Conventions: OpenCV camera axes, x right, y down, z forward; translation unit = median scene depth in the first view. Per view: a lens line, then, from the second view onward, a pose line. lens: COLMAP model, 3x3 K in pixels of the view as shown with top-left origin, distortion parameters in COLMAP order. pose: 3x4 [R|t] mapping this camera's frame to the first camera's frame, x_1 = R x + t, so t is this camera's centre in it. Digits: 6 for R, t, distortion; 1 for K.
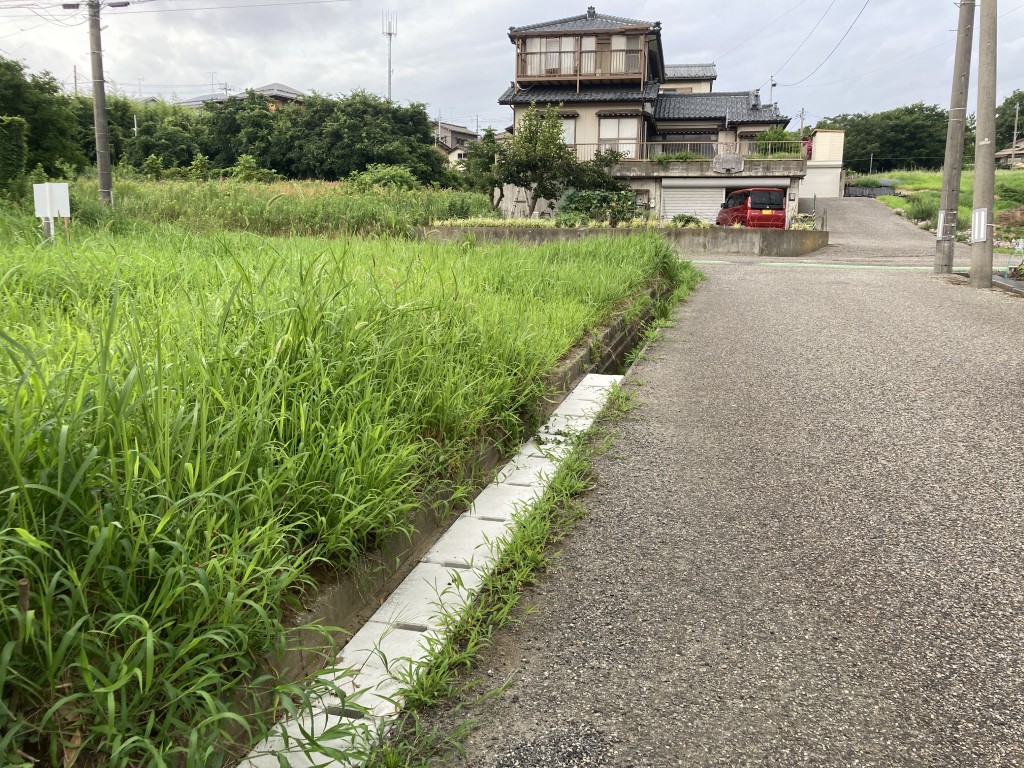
lens RADIAL K [[874.3, 0, 512.6], [0, 874.3, 355.0], [0, 0, 1]] dist [0.027813, 0.001362]
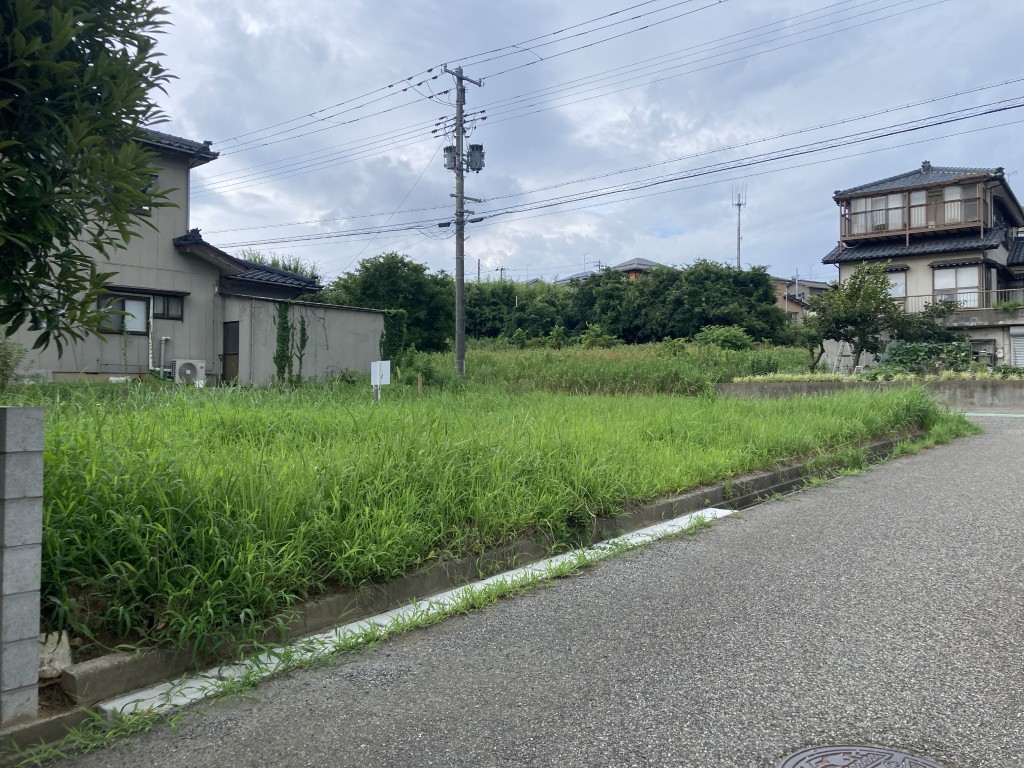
lens RADIAL K [[874.3, 0, 512.6], [0, 874.3, 355.0], [0, 0, 1]] dist [0.027813, 0.001362]
pose [[0.902386, -0.033901, -0.429594, 0.094254], [-0.042433, 0.985066, -0.166868, 0.007057], [0.428835, 0.168809, 0.887471, -0.053868]]
